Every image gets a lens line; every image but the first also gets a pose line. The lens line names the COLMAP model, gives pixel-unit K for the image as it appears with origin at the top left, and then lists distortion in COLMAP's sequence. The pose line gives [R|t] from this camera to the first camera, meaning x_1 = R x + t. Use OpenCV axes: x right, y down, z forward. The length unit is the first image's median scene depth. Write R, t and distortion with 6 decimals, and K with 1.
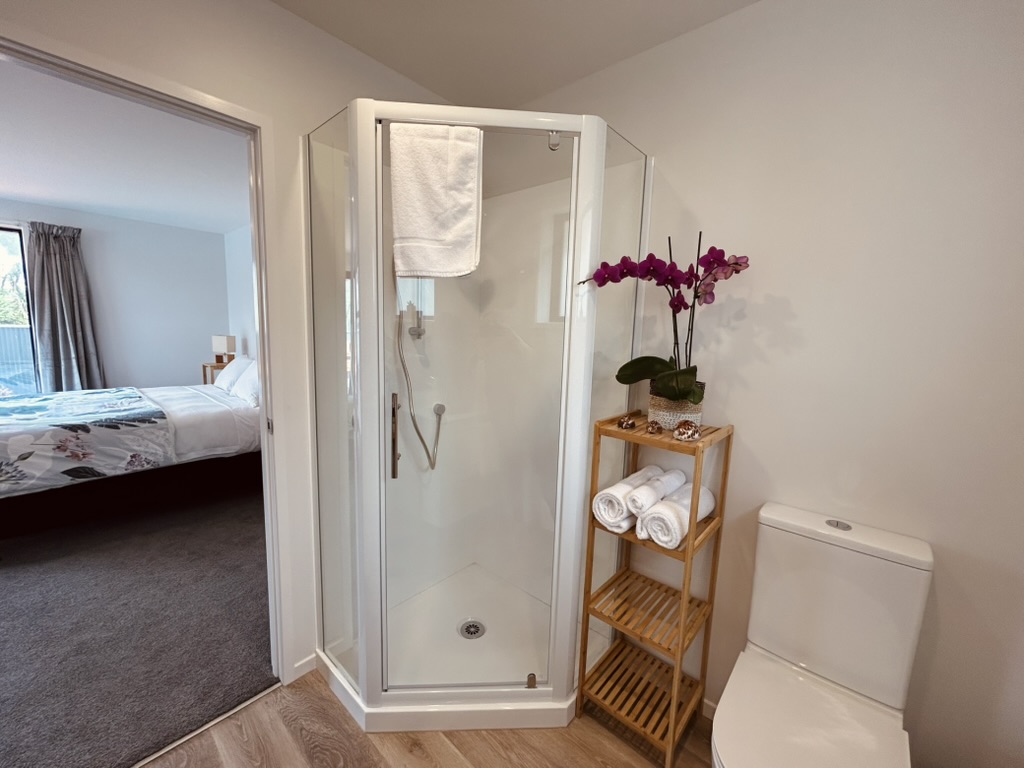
lens RADIAL K [[411.0, 0, 512.0], [0, 411.0, 384.0], [0, 0, 1]] dist [-0.007826, -0.000356]
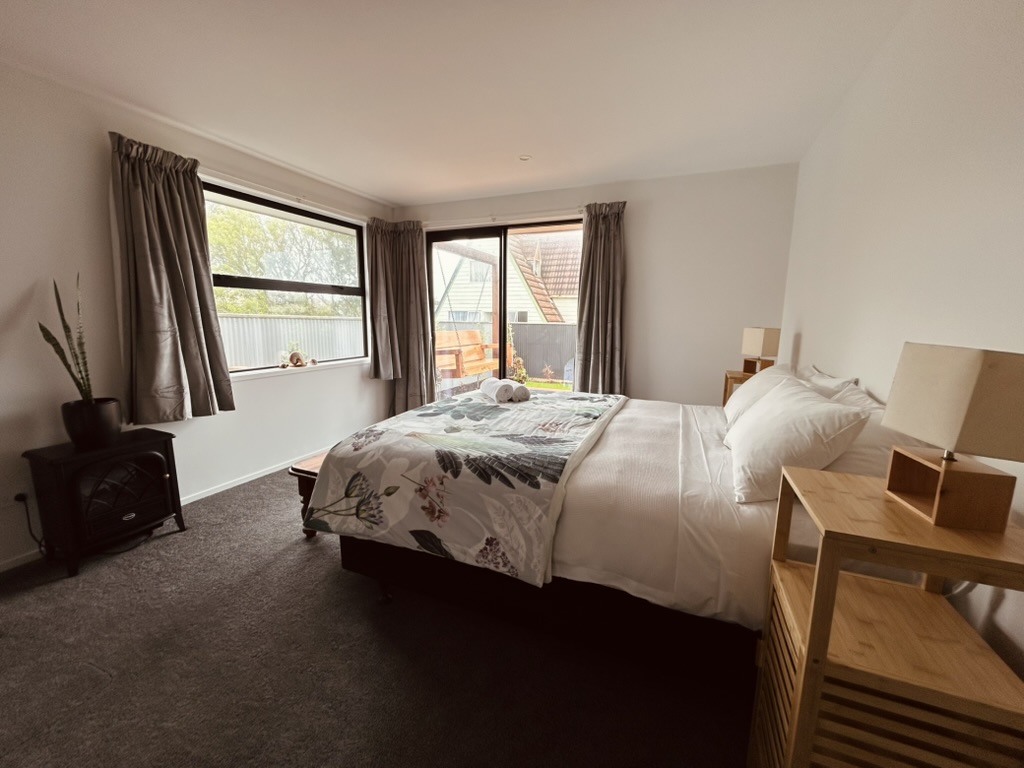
lens RADIAL K [[411.0, 0, 512.0], [0, 411.0, 384.0], [0, 0, 1]] dist [-0.007826, -0.000356]
pose [[0.313814, 0.124890, -0.941235, -0.421057], [-0.124495, 0.988166, 0.089609, -0.077338], [0.941287, 0.089059, 0.325648, 0.805387]]
